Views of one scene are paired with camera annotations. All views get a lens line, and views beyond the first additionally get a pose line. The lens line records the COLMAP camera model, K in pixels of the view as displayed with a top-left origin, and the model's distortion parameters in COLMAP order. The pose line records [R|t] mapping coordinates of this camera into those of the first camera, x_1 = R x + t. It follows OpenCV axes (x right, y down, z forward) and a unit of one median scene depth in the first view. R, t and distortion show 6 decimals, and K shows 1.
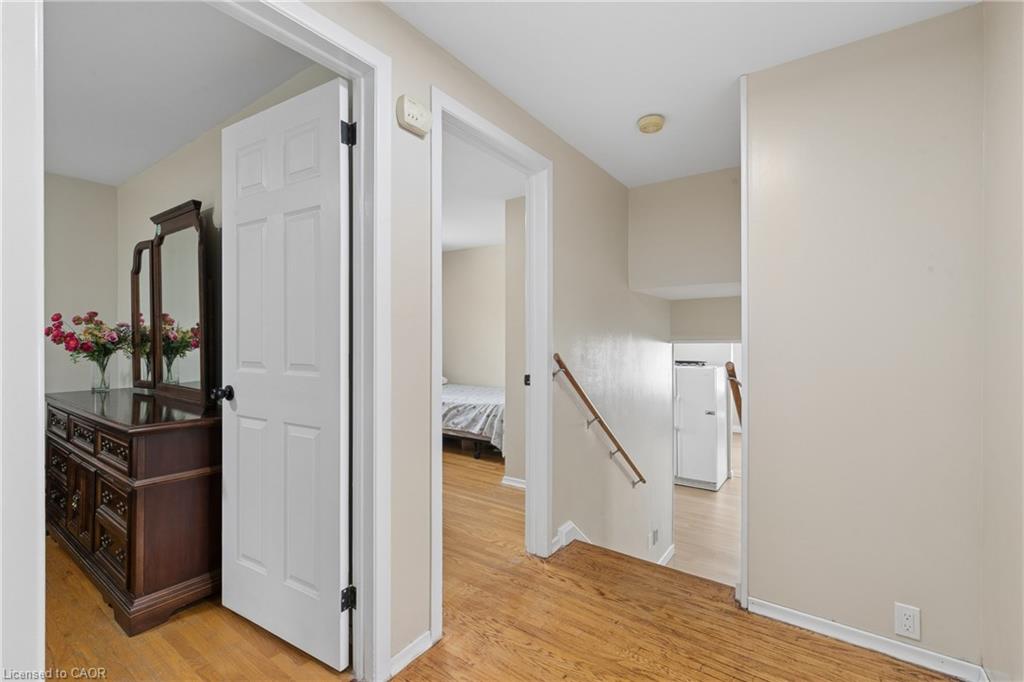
lens RADIAL K [[453.8, 0, 519.1], [0, 453.8, 338.0], [0, 0, 1]] dist [0.001687, 0.000380]
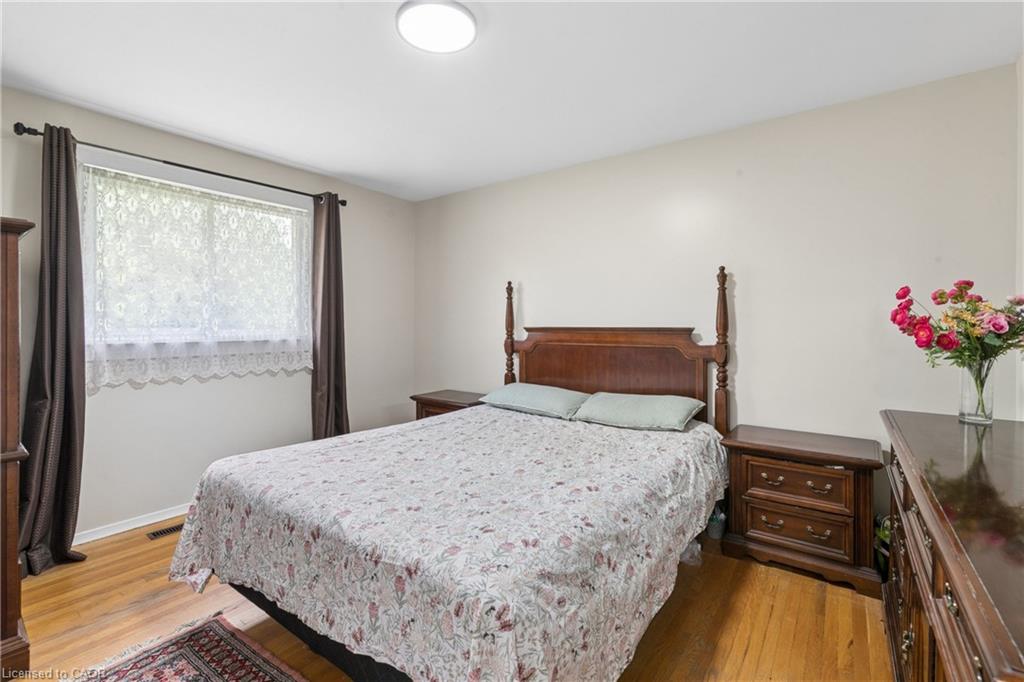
lens RADIAL K [[453.8, 0, 519.3], [0, 453.8, 330.5], [0, 0, 1]] dist [0.001687, 0.000380]
pose [[-0.000123, 0.011286, -0.999936, -0.372419], [-0.004029, 0.999928, 0.011286, 0.001429], [0.999992, 0.004030, -0.000078, 0.450572]]
